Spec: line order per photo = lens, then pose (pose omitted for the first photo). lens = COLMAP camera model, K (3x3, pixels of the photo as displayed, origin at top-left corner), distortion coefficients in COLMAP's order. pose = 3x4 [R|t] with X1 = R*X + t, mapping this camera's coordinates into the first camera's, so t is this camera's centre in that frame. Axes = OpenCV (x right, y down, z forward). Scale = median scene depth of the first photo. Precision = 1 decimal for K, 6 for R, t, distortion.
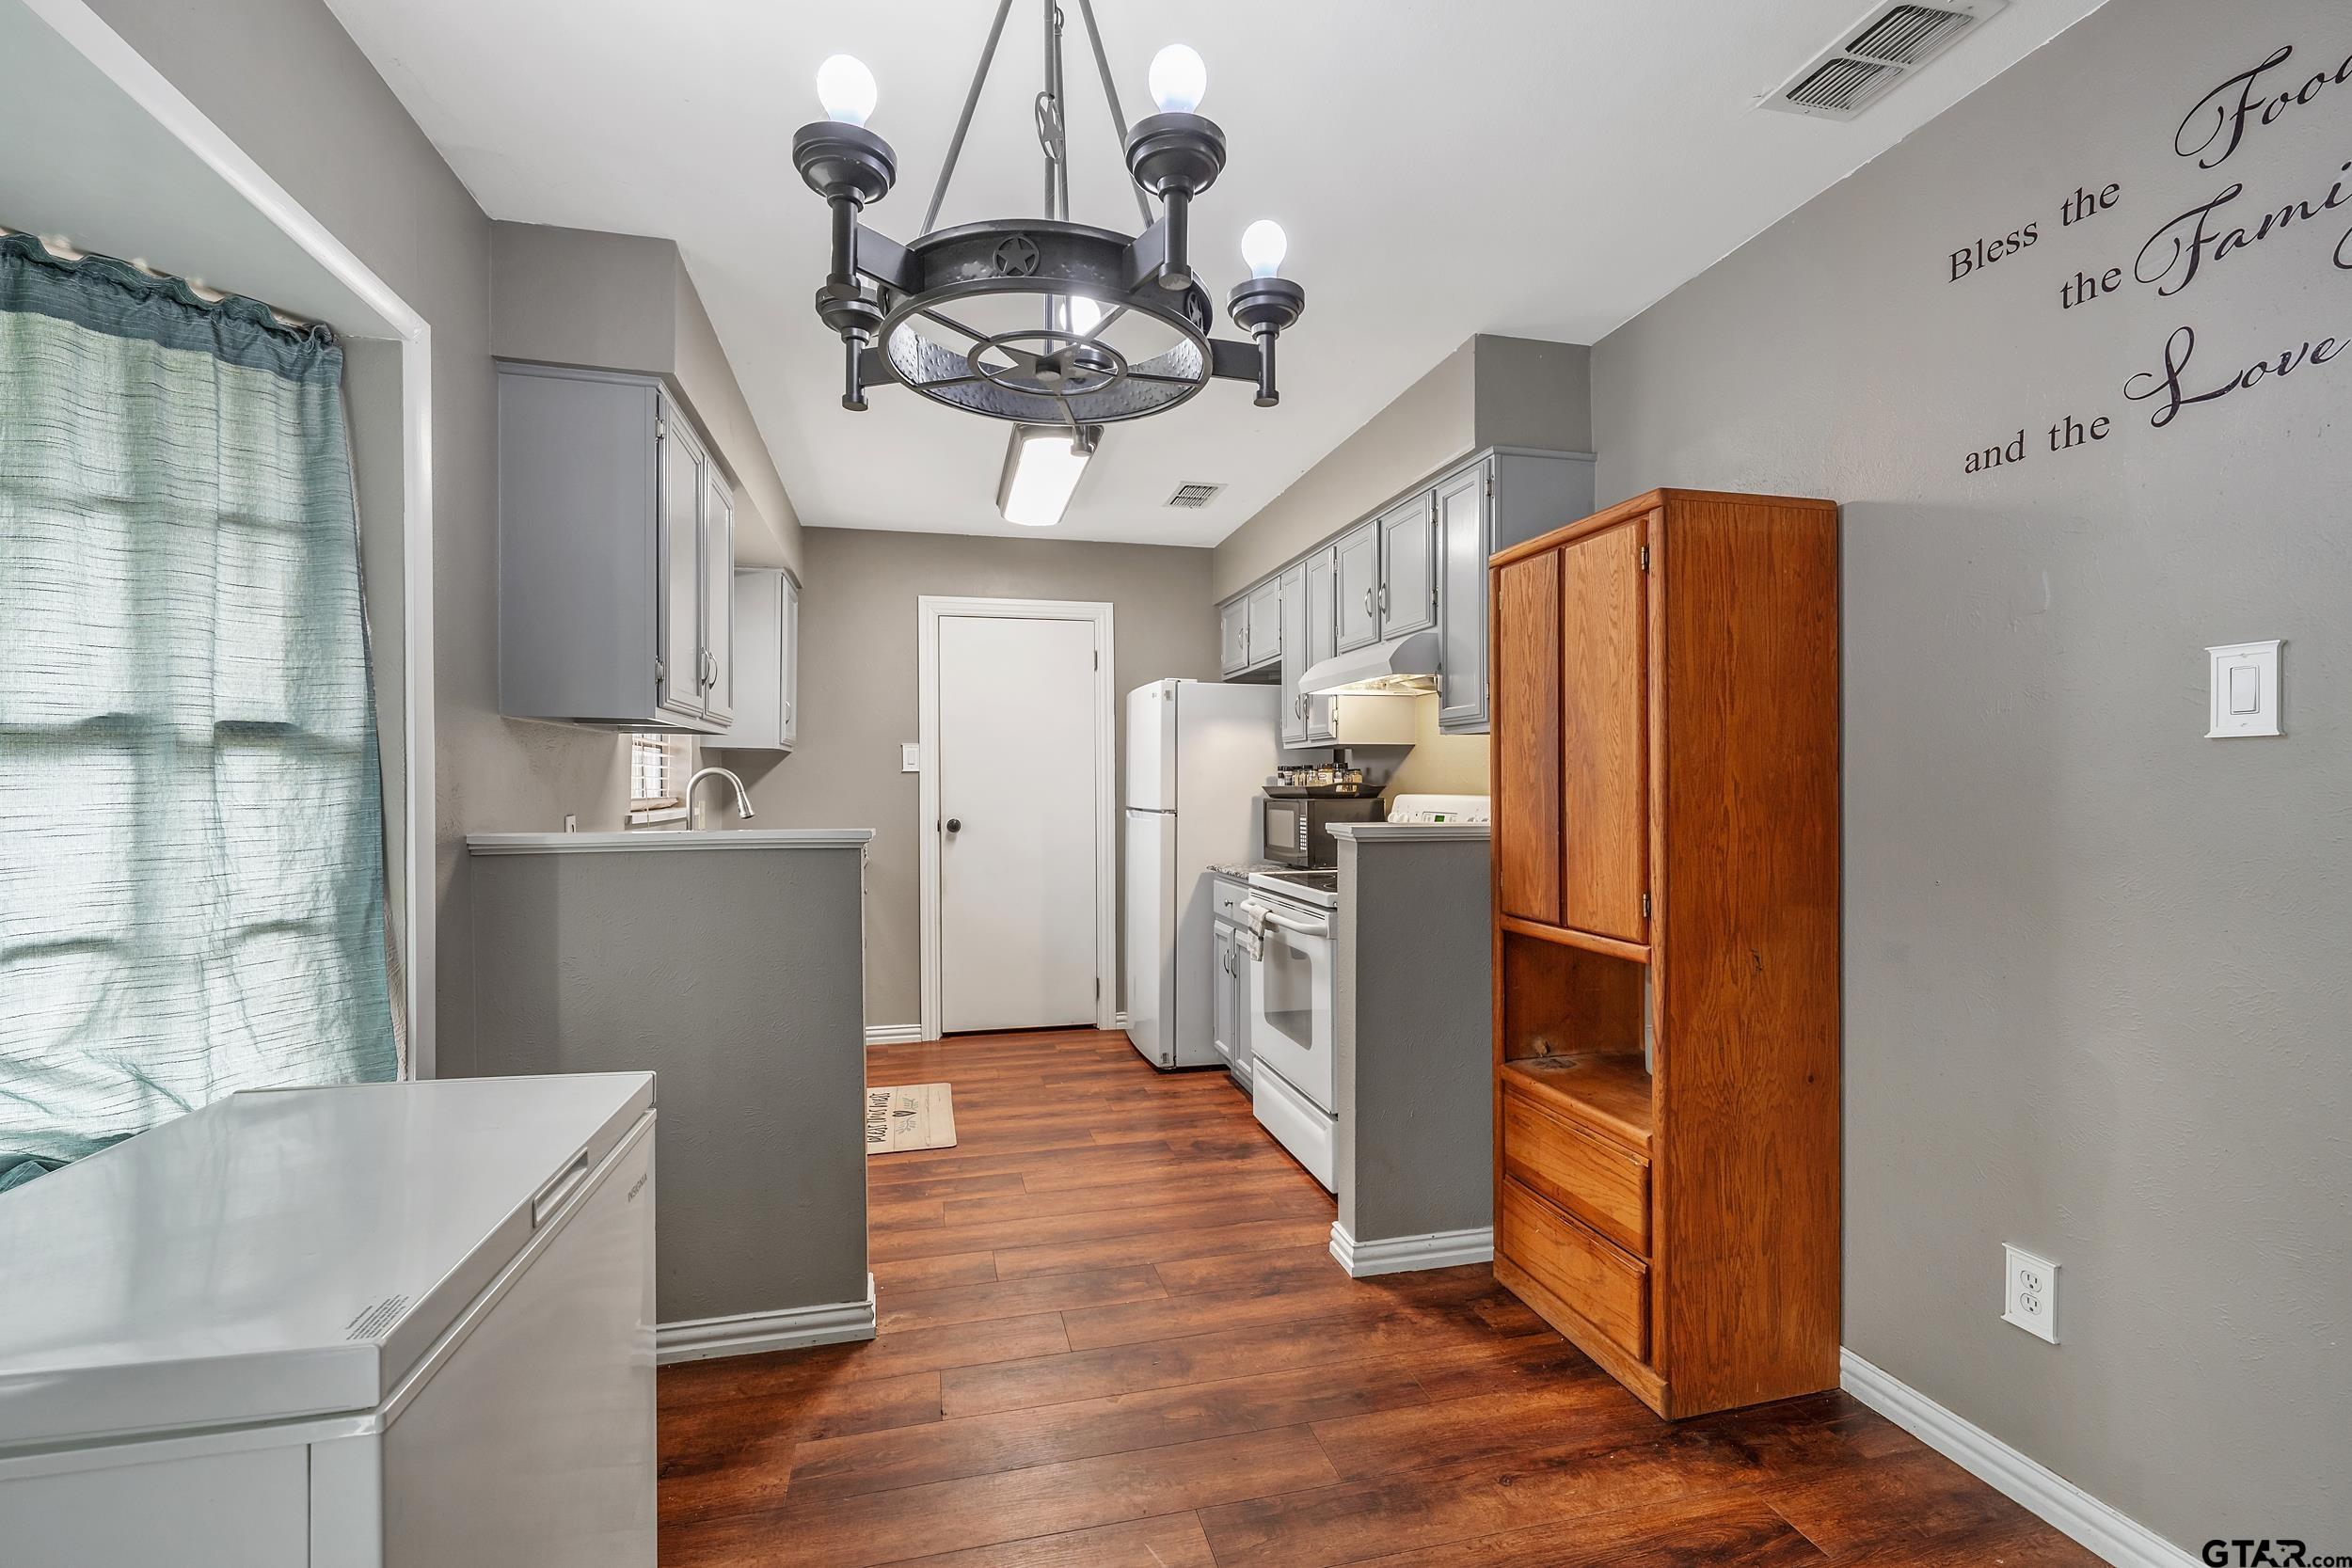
lens RADIAL K [[1055.6, 0, 1184.2], [0, 1055.6, 788.2], [0, 0, 1]] dist [0.005098, 0.000066]
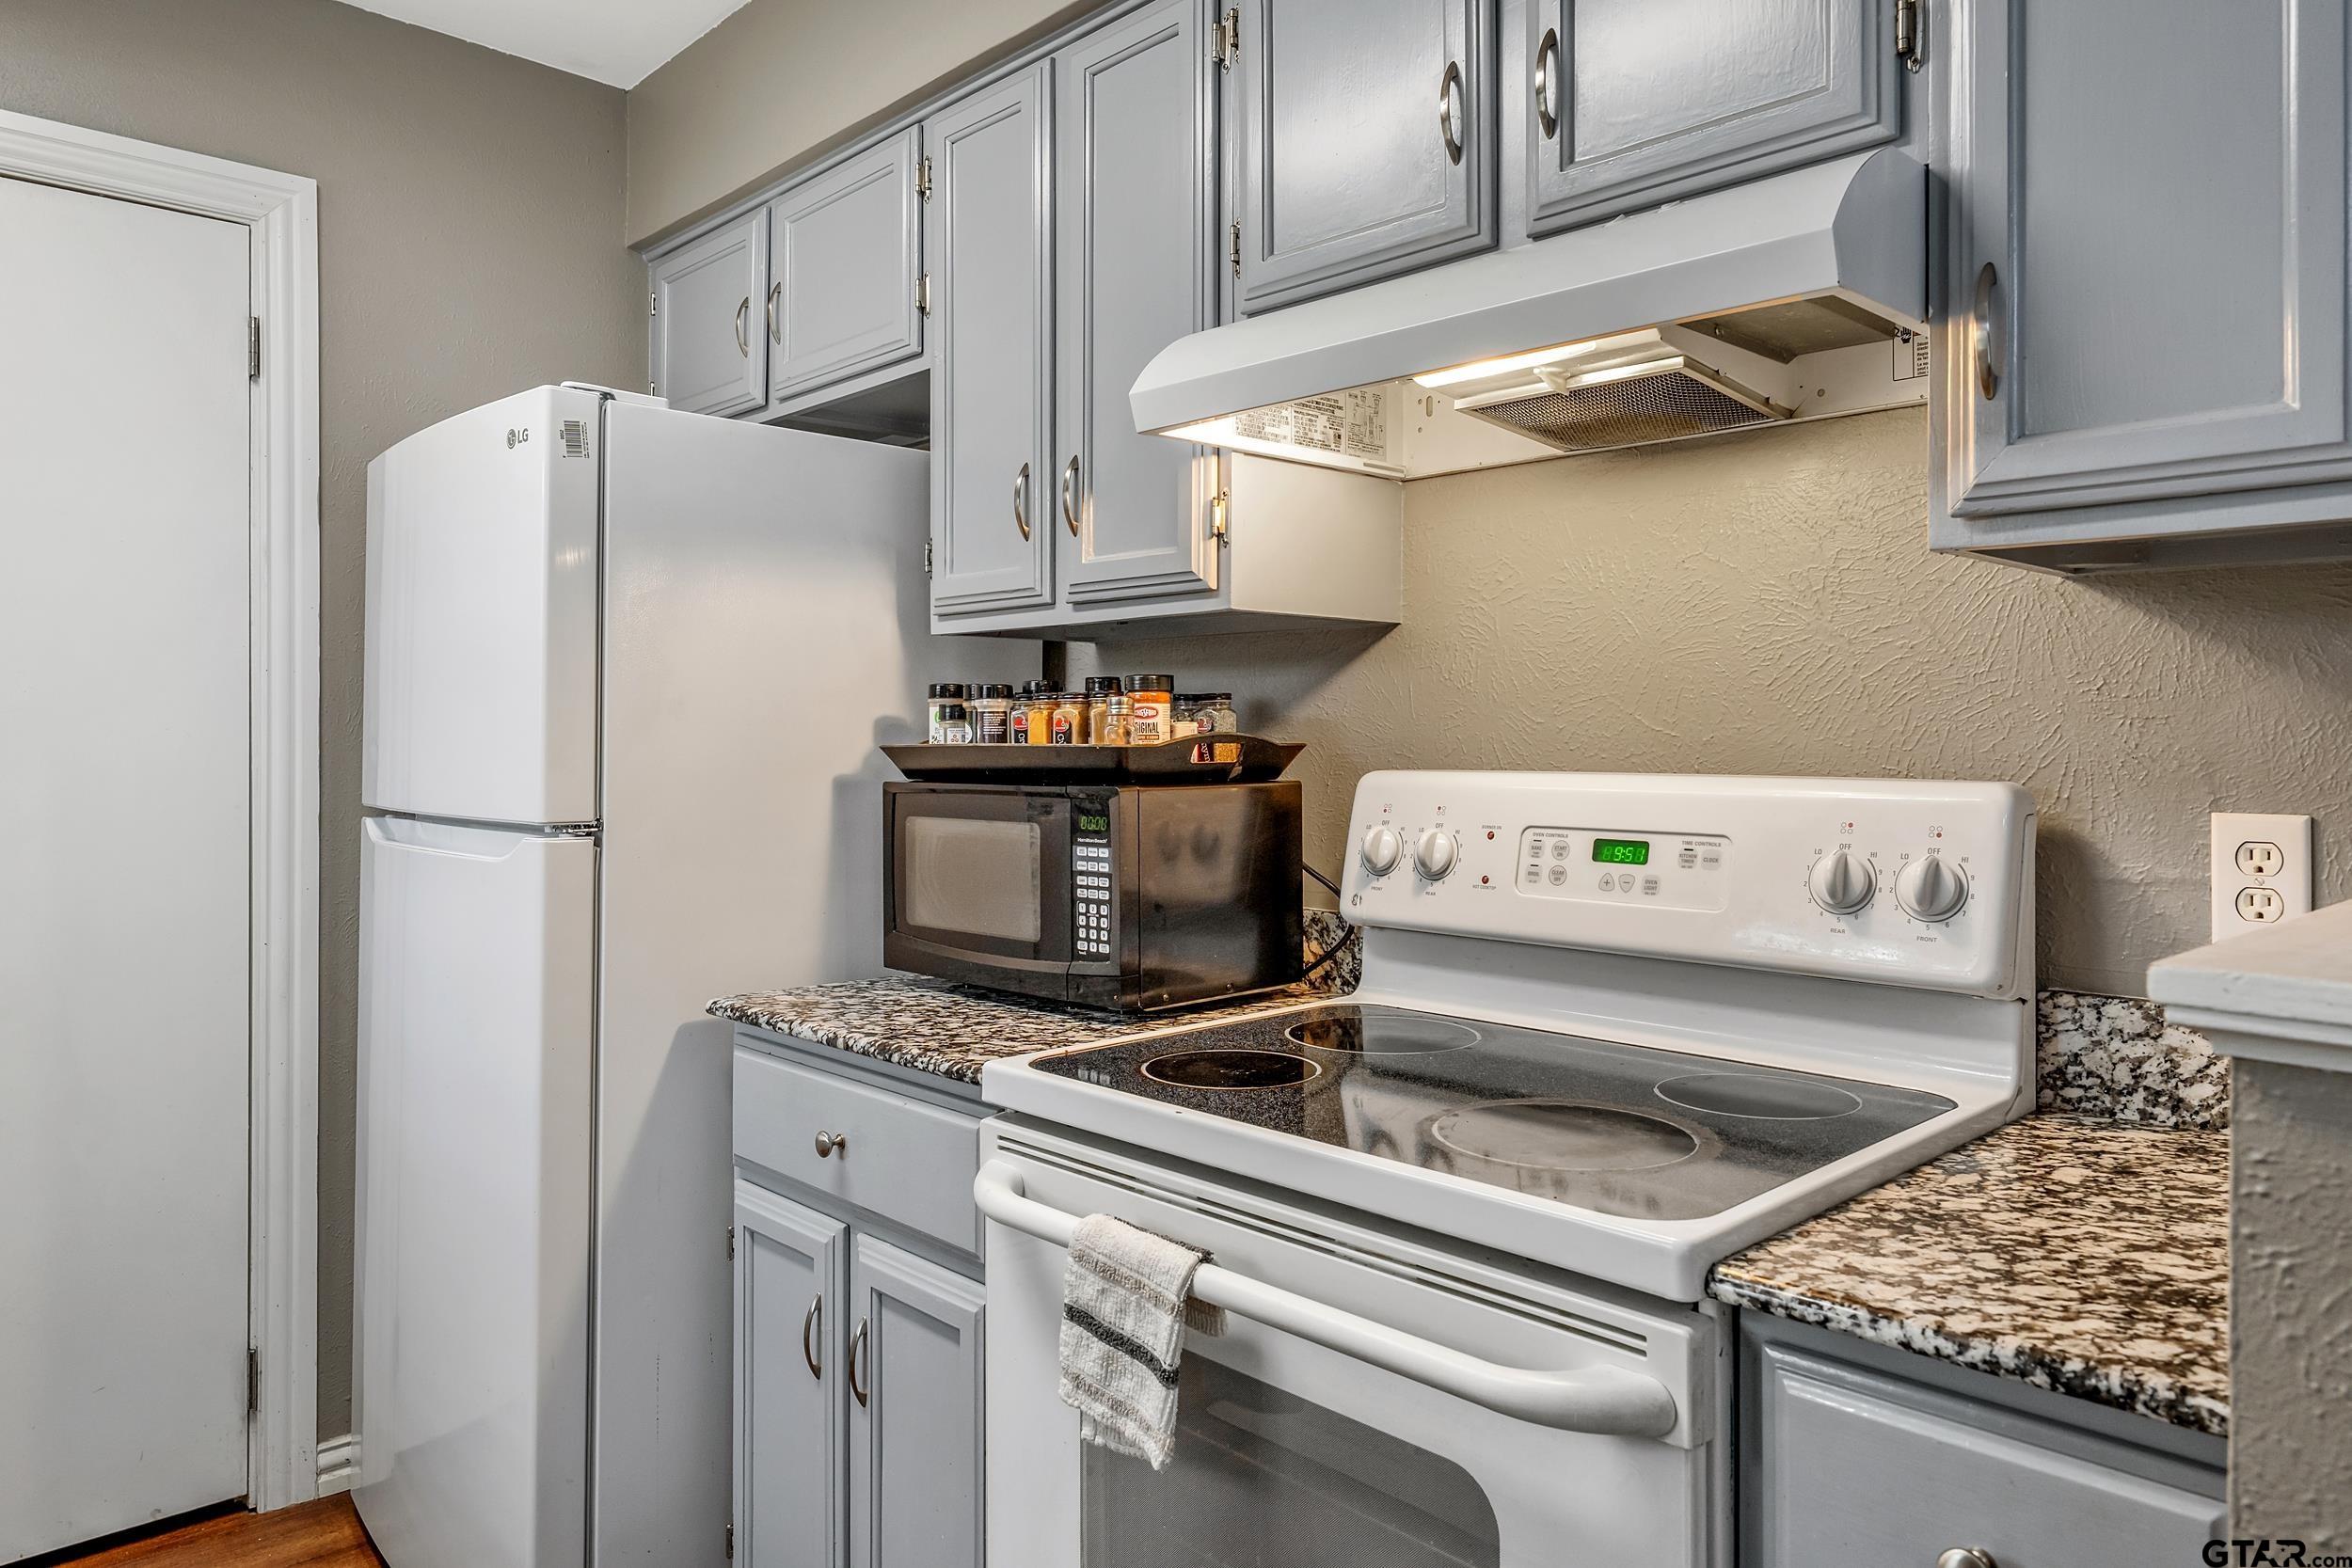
lens RADIAL K [[1556.8, 0, 1156.8], [0, 1556.8, 717.0], [0, 0, 1]] dist [-0.000624, 0.001782]
pose [[0.879095, 0.008391, 0.476573, -0.080374], [-0.000615, 0.999864, -0.016471, -0.002420], [-0.476647, 0.014187, 0.878980, 0.545558]]
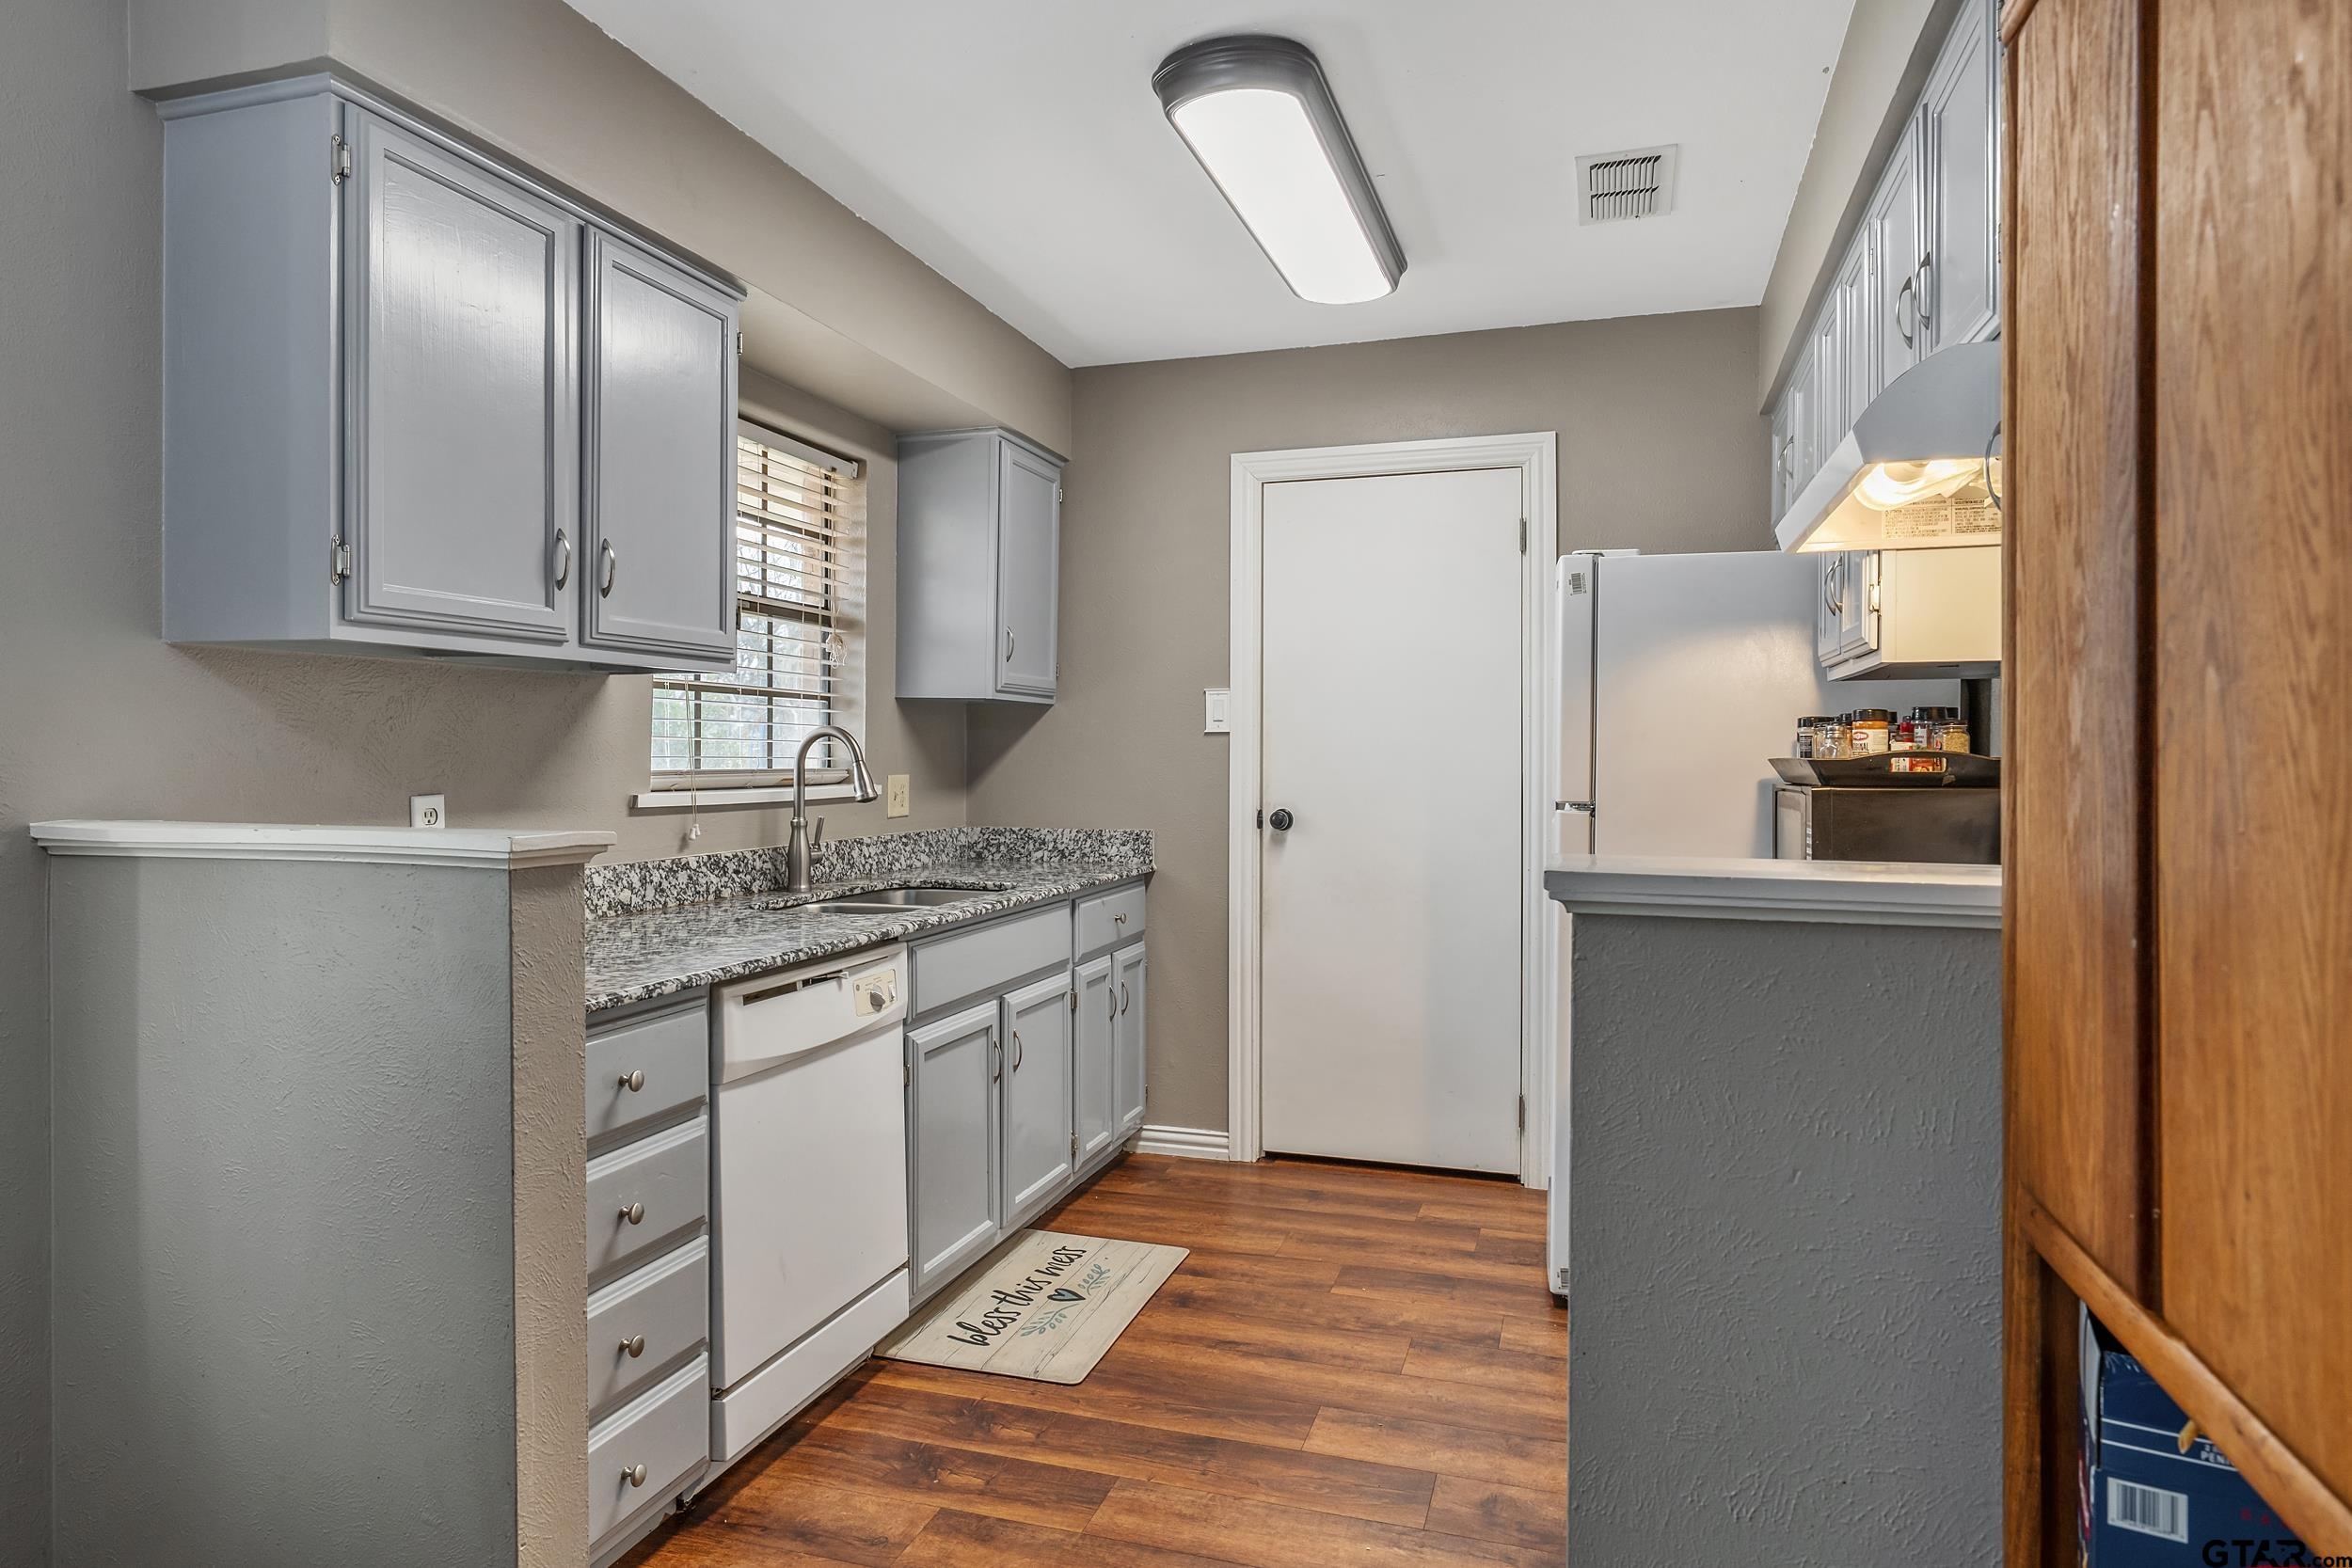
lens RADIAL K [[1380.8, 0, 1167.8], [0, 1380.8, 763.6], [0, 0, 1]] dist [0.007753, -0.000237]
pose [[0.845560, 0.007624, -0.533826, 0.181130], [-0.006443, 0.999971, 0.004077, -0.000484], [0.533841, -0.000007, 0.845585, 0.321066]]
